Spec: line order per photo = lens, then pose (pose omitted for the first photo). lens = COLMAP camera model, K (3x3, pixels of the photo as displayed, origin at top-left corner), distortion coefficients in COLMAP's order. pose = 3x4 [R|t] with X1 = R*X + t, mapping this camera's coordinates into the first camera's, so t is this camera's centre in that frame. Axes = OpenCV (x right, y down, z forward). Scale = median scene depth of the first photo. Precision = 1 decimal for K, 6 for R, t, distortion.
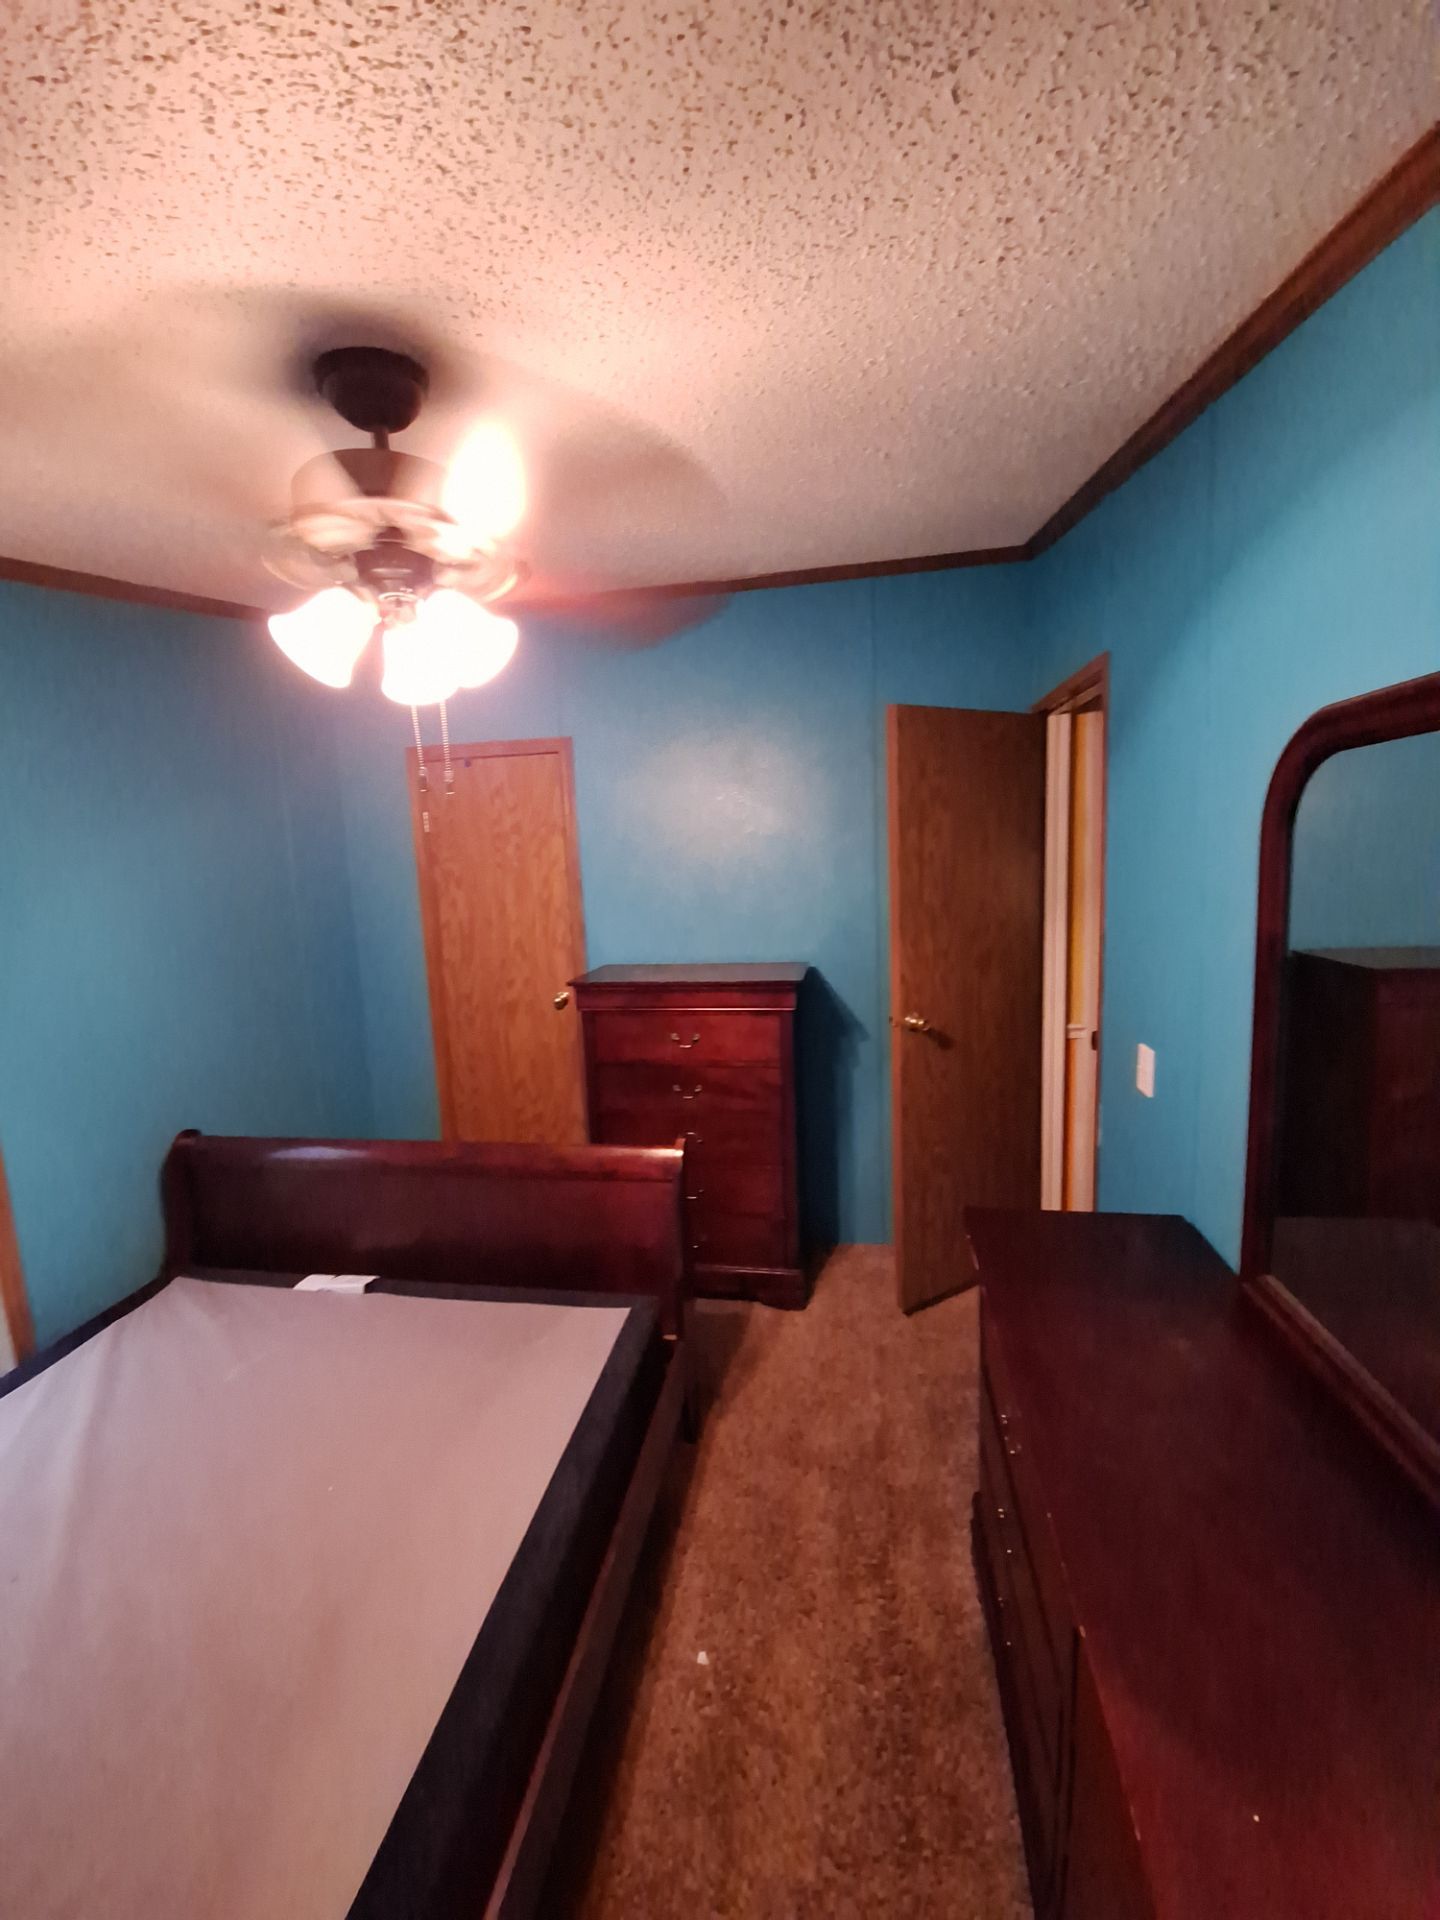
lens RADIAL K [[751.6, 0, 717.5], [0, 751.6, 951.7], [0, 0, 1]] dist [-0.002424, -0.009895]
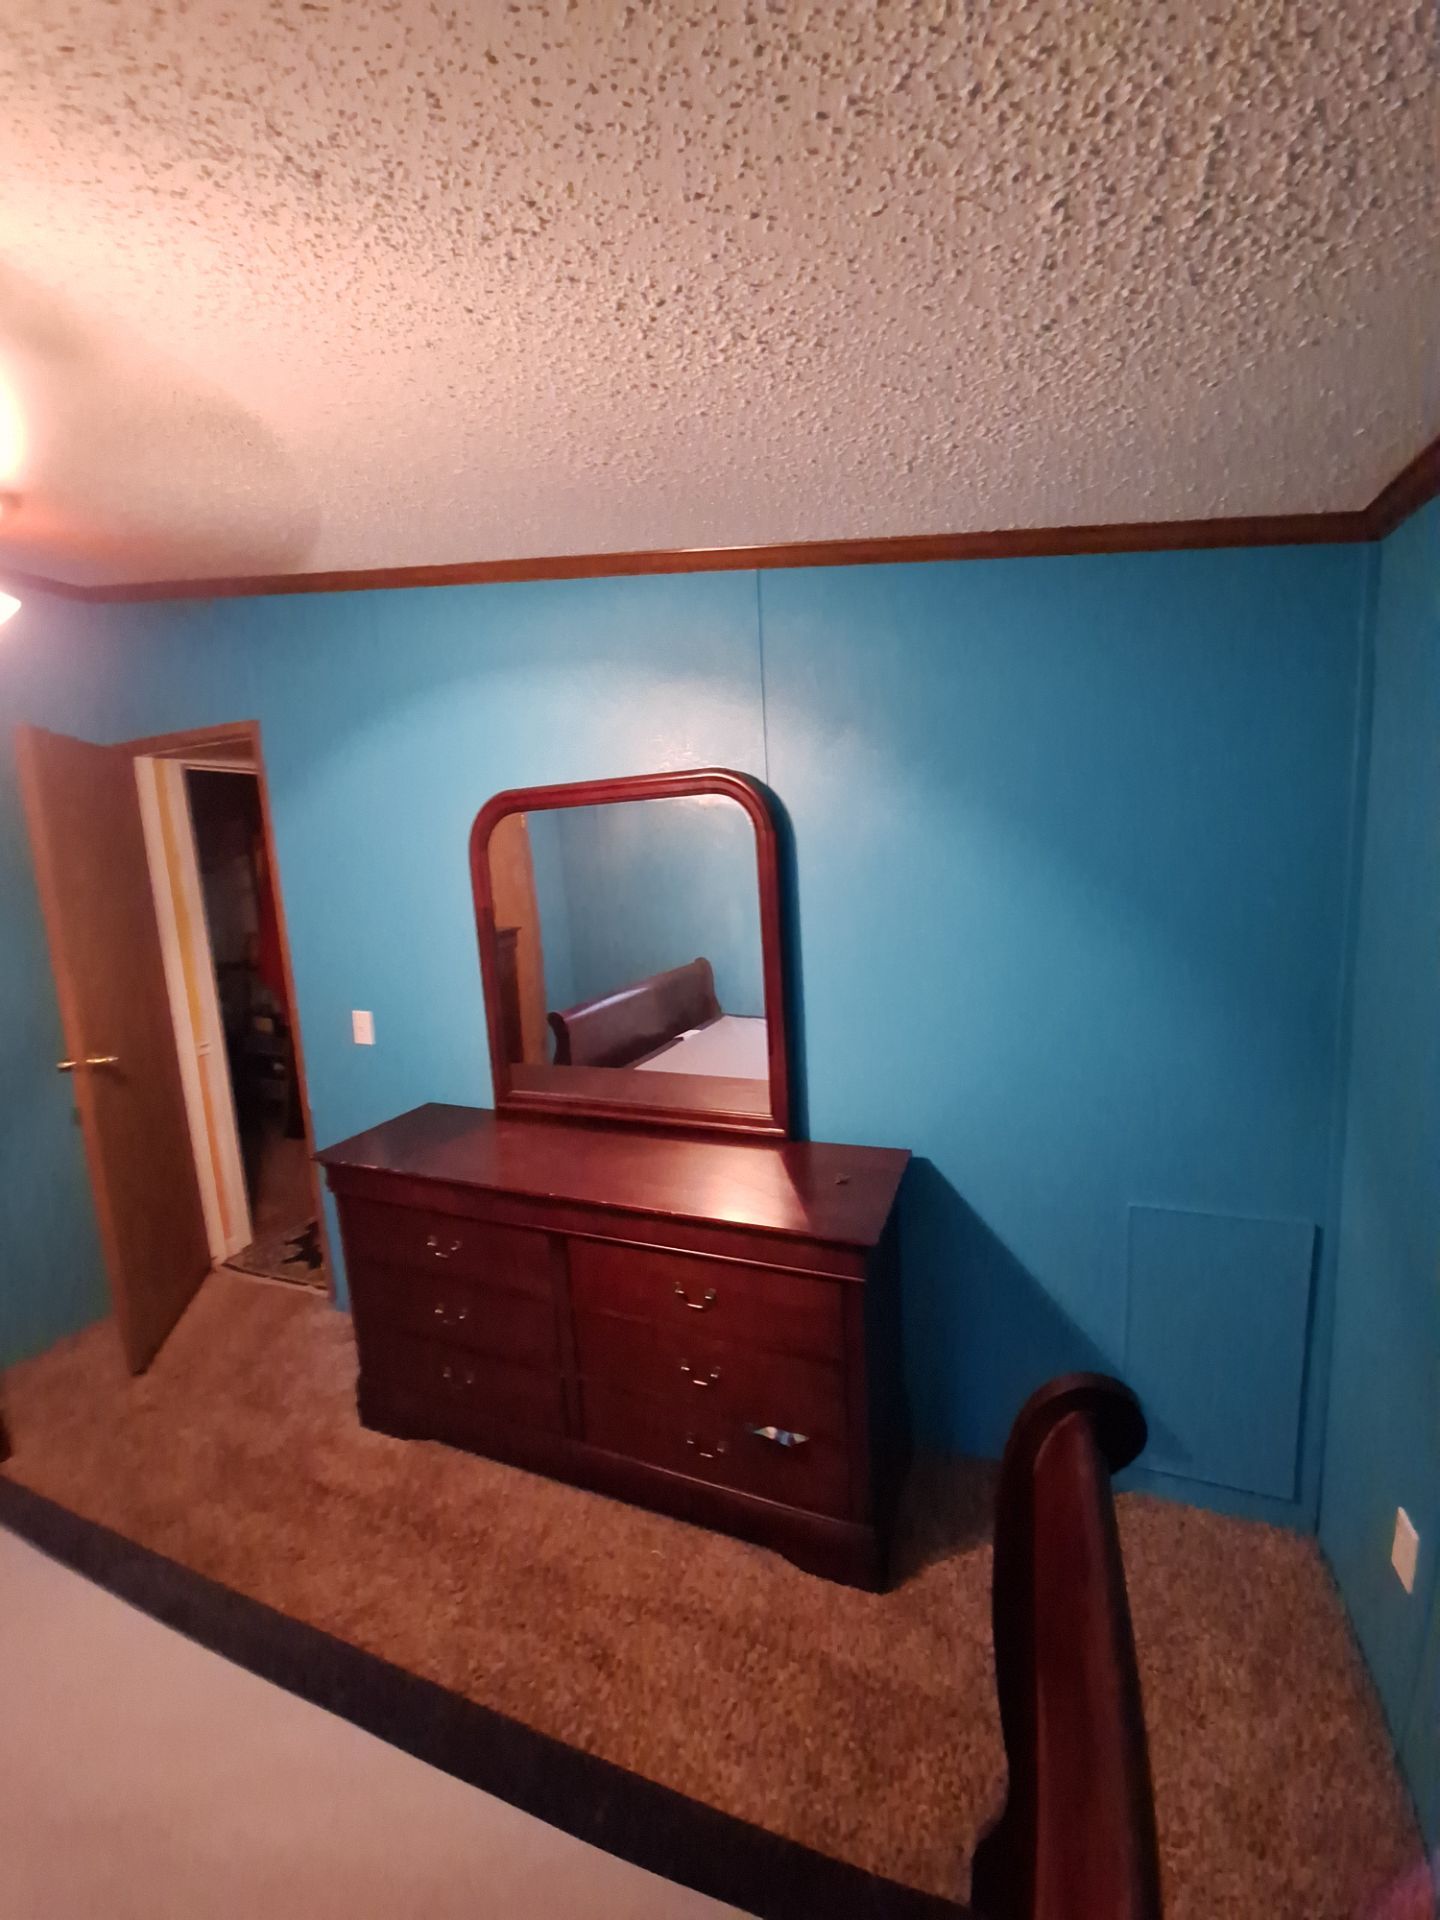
lens RADIAL K [[756.3, 0, 719.9], [0, 756.3, 952.5], [0, 0, 1]] dist [0.002405, -0.009365]
pose [[0.216561, -0.104082, 0.970705, -0.478749], [0.174469, 0.982420, 0.066415, 0.033363], [-0.960553, 0.154975, 0.230913, 0.011175]]
